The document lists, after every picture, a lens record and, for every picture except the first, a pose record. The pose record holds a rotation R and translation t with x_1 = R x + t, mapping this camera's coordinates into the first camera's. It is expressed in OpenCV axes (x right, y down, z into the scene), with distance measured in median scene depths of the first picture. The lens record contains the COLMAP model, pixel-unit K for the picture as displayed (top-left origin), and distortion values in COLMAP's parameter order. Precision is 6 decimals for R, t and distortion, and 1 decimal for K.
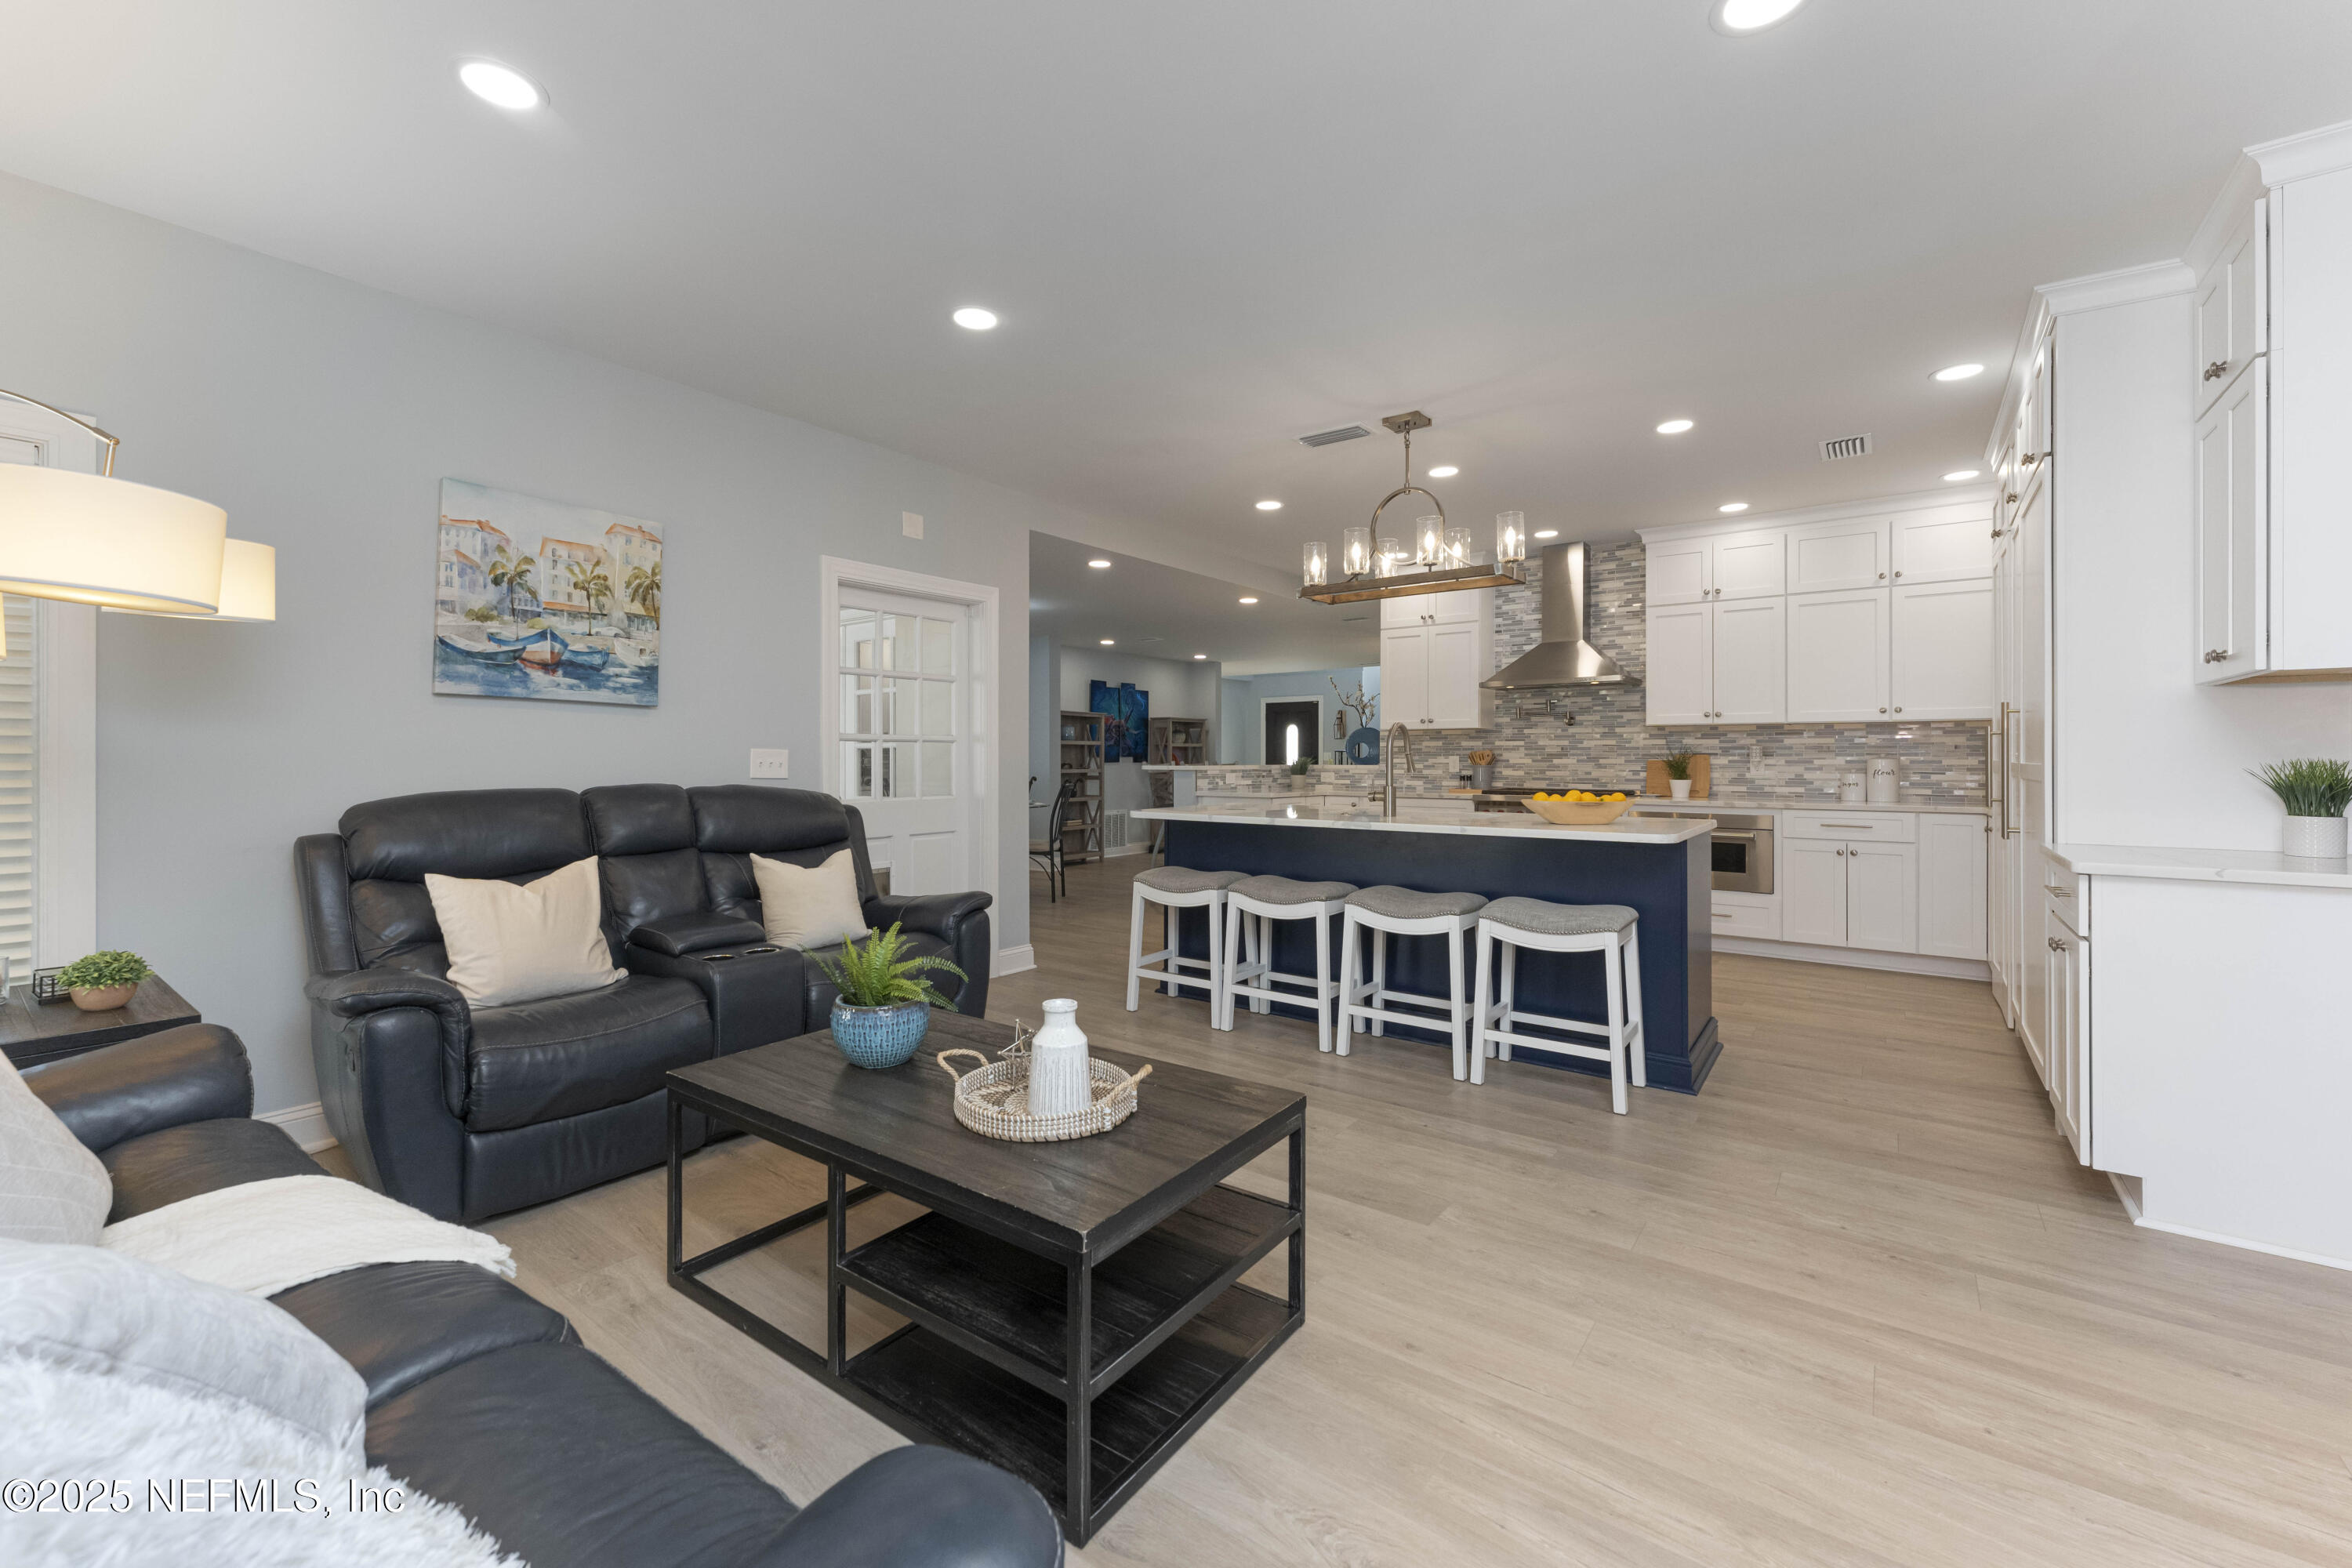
lens RADIAL K [[947.5, 0, 1173.4], [0, 947.5, 749.7], [0, 0, 1]] dist [-0.002285, 0.001642]
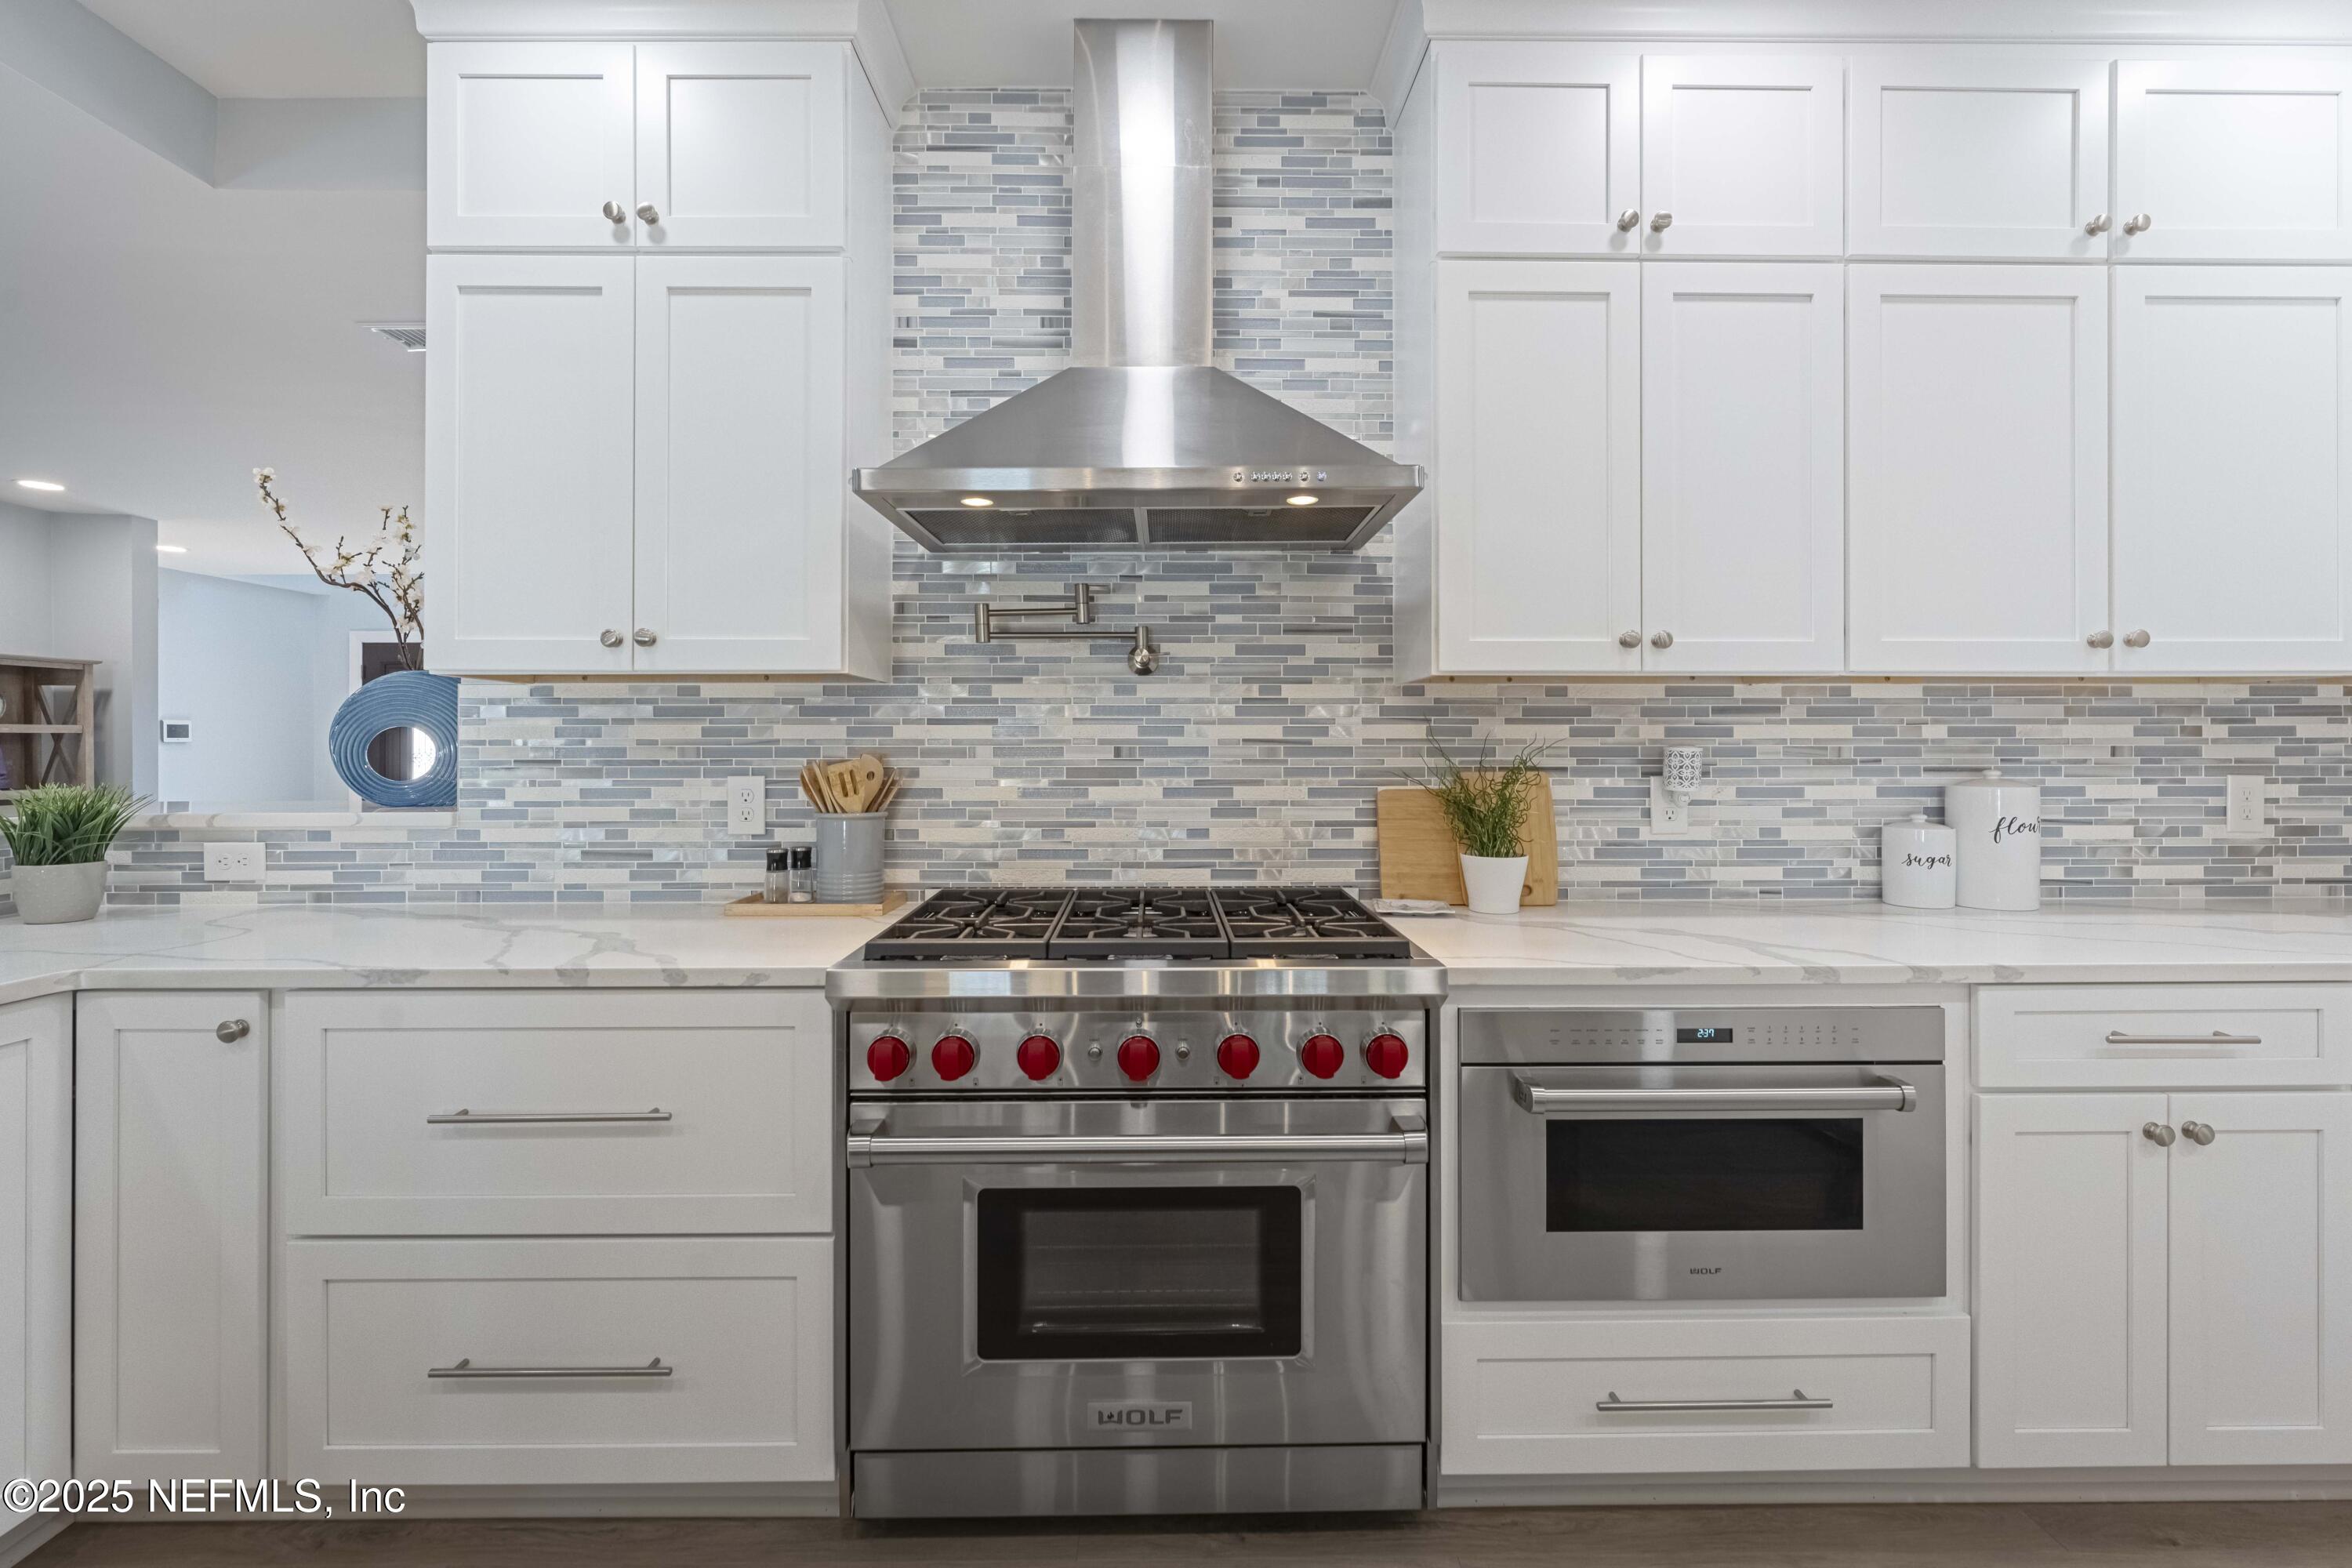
lens RADIAL K [[1067.5, 0, 1165.6], [0, 1067.5, 747.4], [0, 0, 1]] dist [-0.001130, -0.000427]
pose [[0.797343, -0.002938, 0.603519, 0.220633], [-0.003941, 0.999941, 0.010075, -0.005933], [-0.603513, -0.010411, 0.797285, 0.726541]]
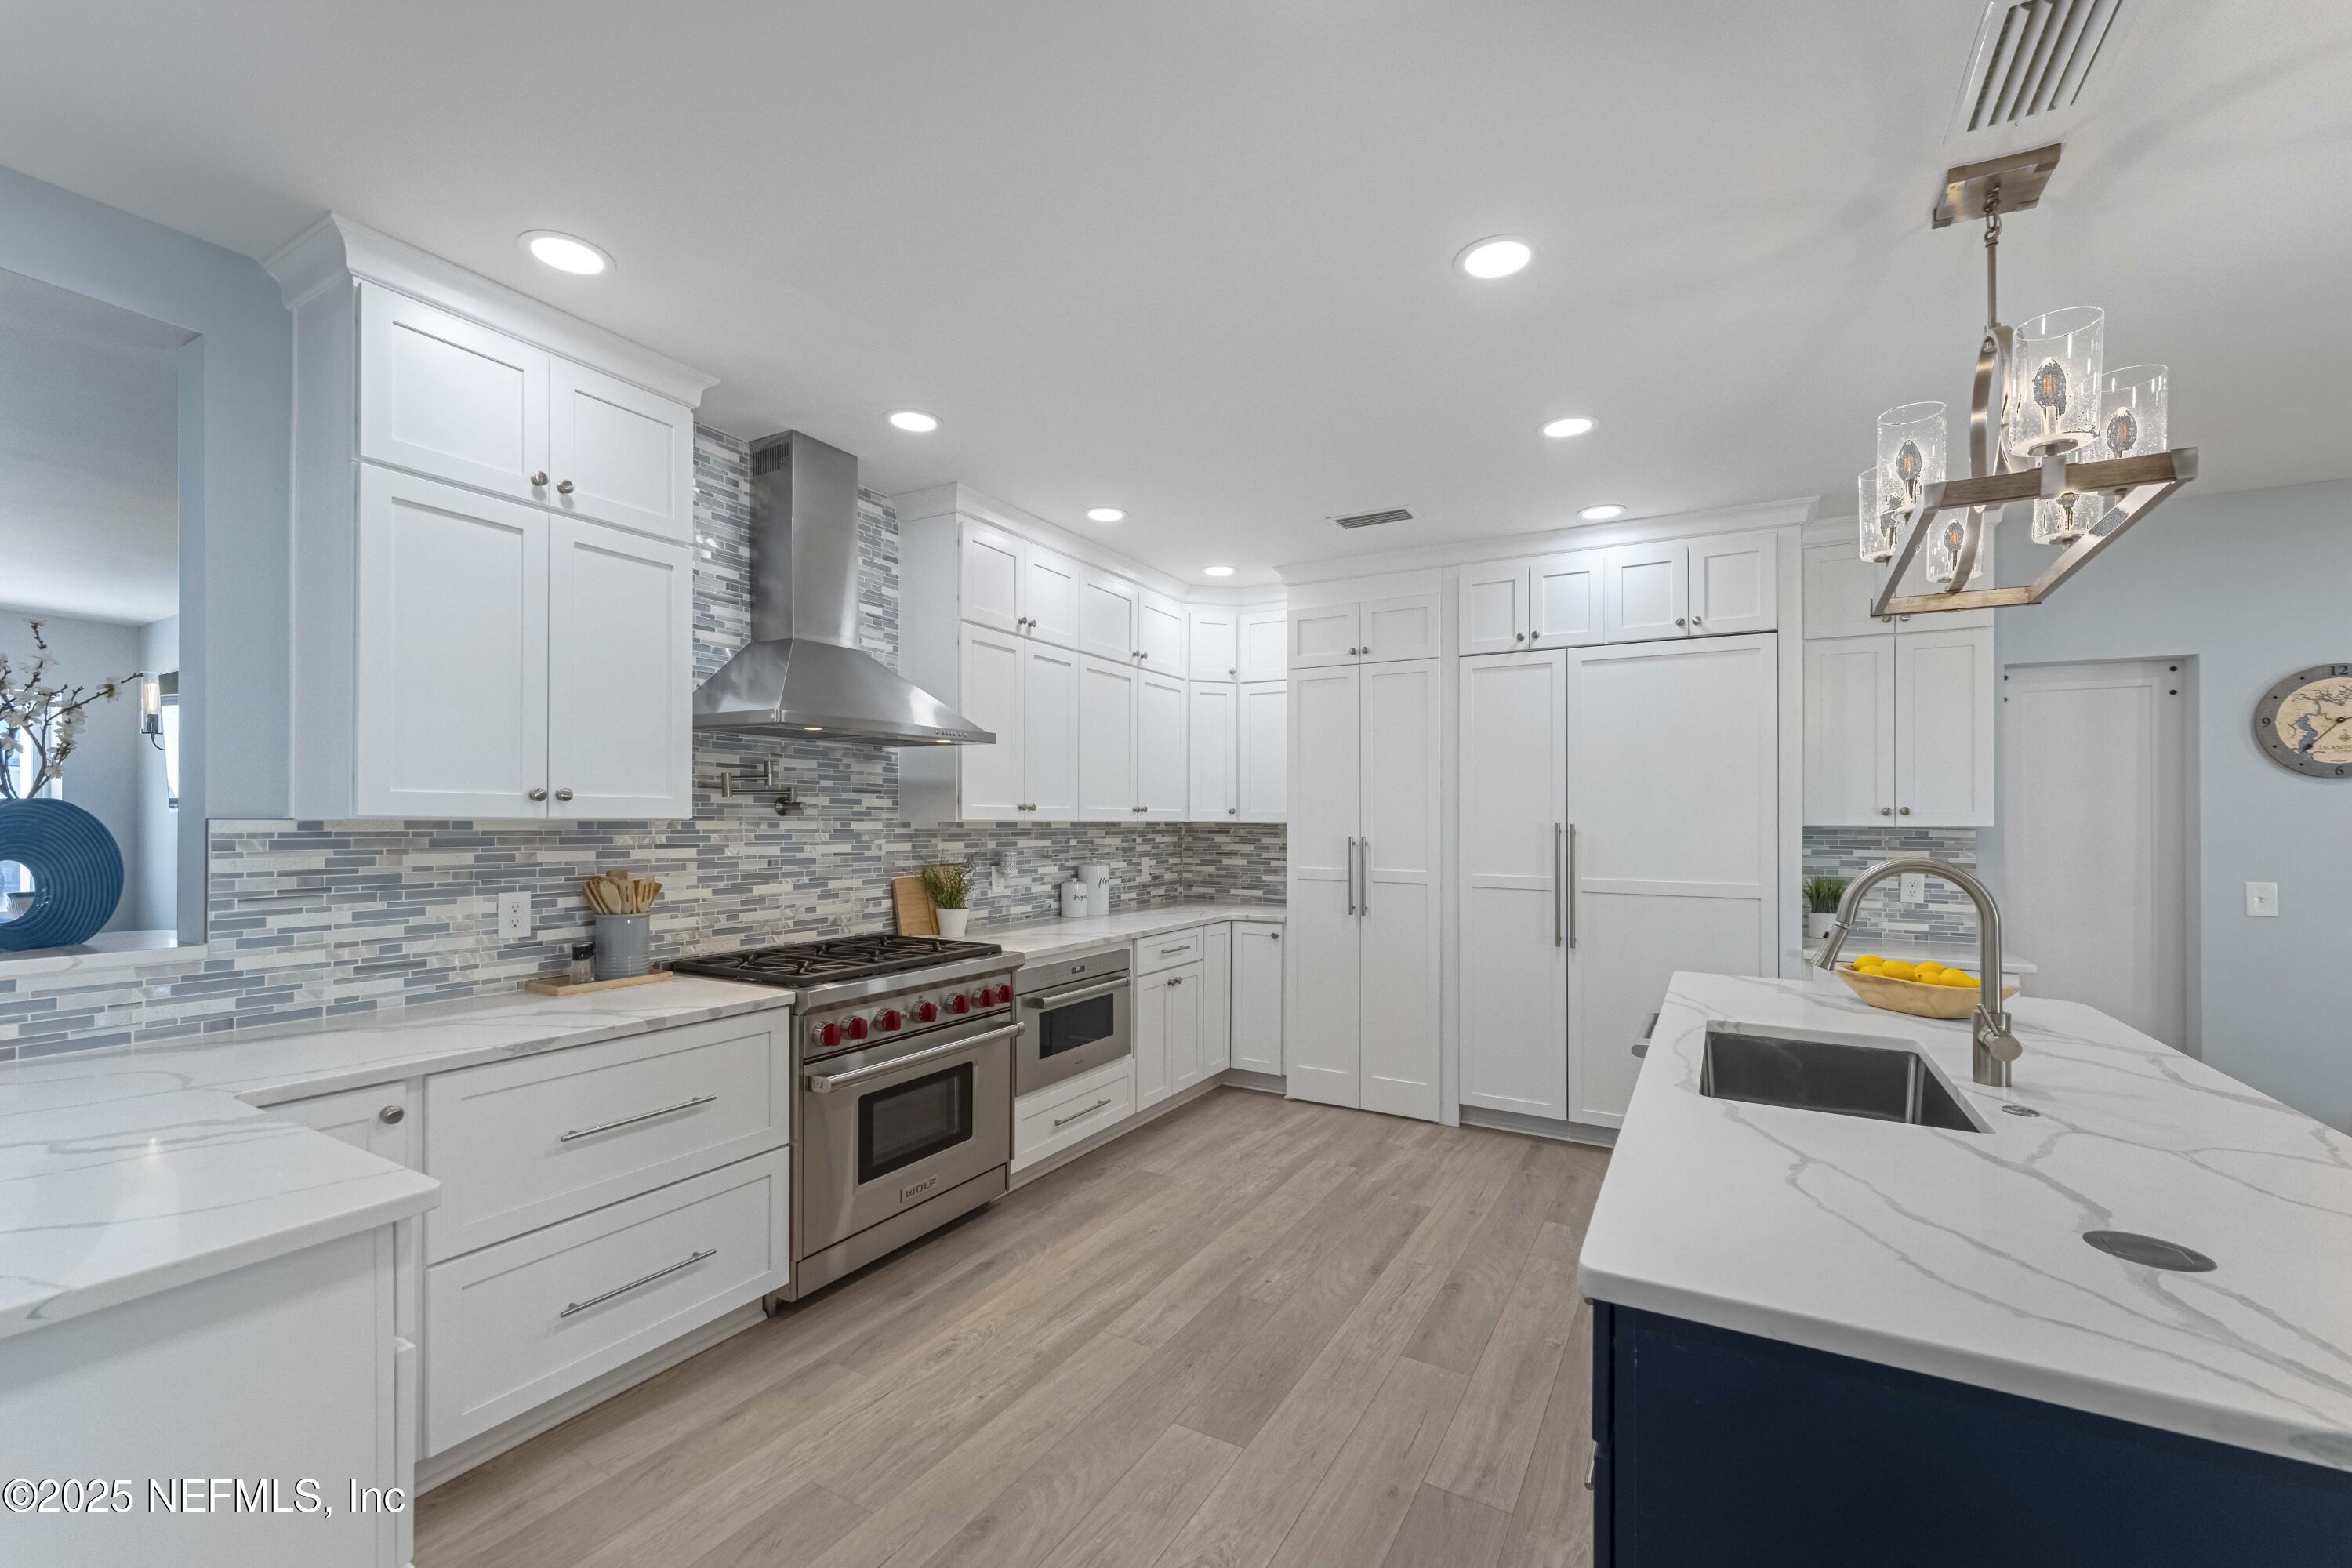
lens RADIAL K [[947.5, 0, 1183.3], [0, 947.5, 824.3], [0, 0, 1]] dist [-0.002285, 0.001642]
pose [[-0.115155, -0.003480, 0.993341, -0.091657], [-0.013082, 0.999912, 0.001986, -0.024591], [-0.993261, -0.012766, -0.115190, 0.851660]]
